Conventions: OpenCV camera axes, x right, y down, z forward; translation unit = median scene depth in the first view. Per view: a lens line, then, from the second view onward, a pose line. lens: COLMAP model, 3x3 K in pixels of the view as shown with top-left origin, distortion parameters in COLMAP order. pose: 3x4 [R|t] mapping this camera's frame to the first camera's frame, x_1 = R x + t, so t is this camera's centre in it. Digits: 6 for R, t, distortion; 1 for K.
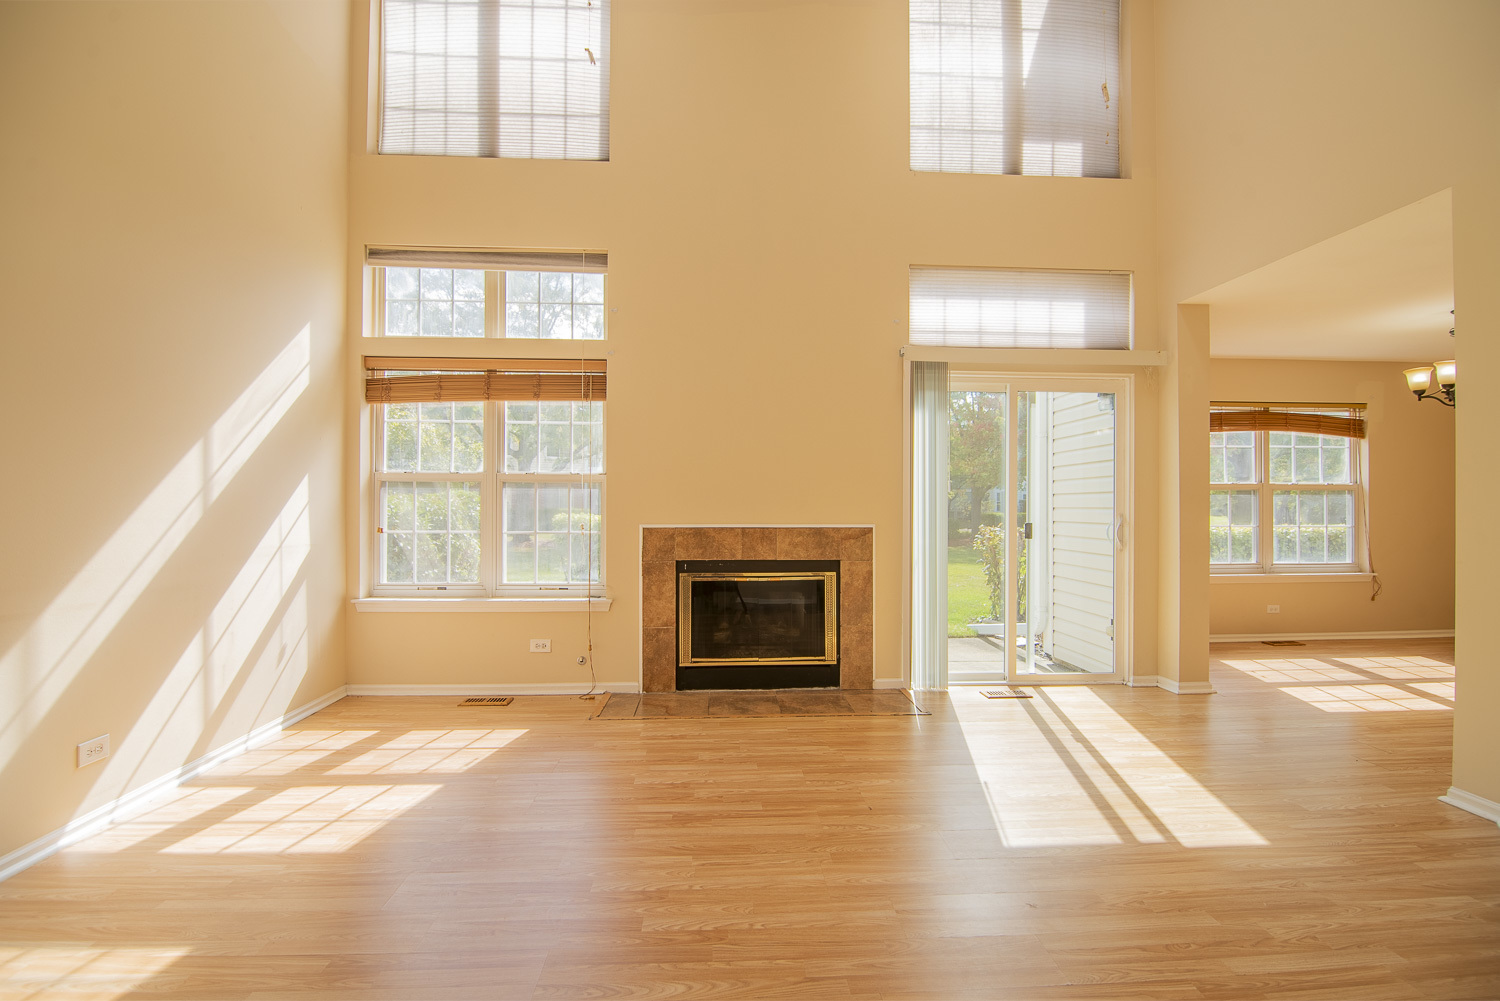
lens RADIAL K [[677.3, 0, 754.9], [0, 677.3, 512.2], [0, 0, 1]] dist [-0.003767, -0.004125]
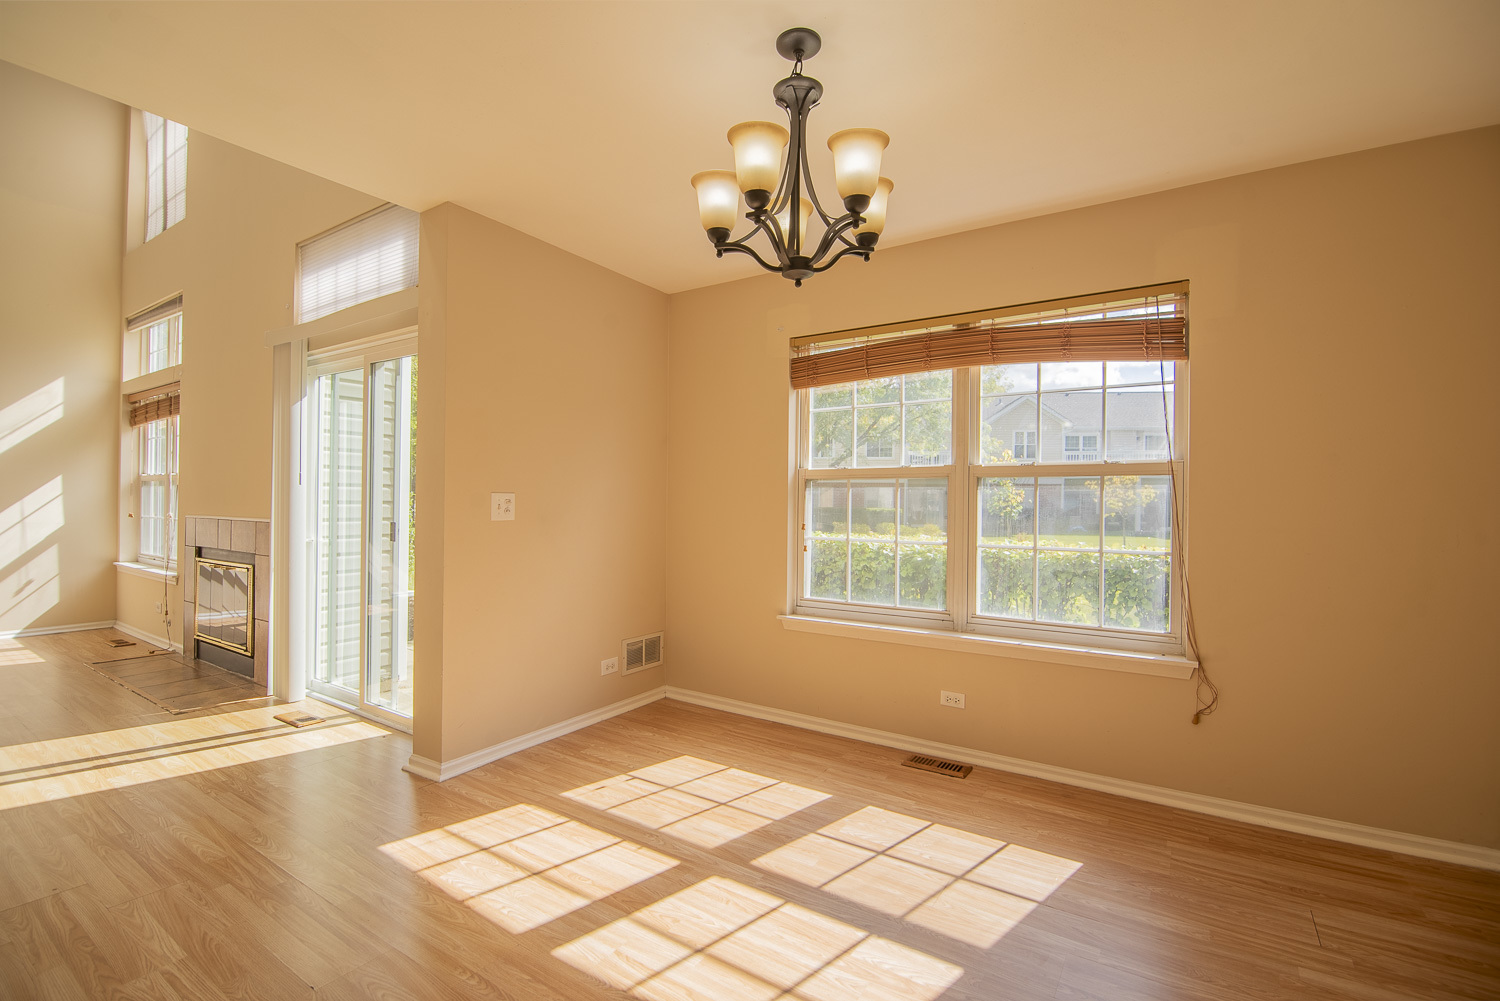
lens RADIAL K [[677.3, 0, 752.5], [0, 677.3, 498.1], [0, 0, 1]] dist [-0.003767, -0.004125]
pose [[0.787721, 0.004692, -0.616014, 0.960931], [-0.013754, 0.999856, -0.009973, -0.008085], [0.615878, 0.016329, 0.787672, 0.471807]]
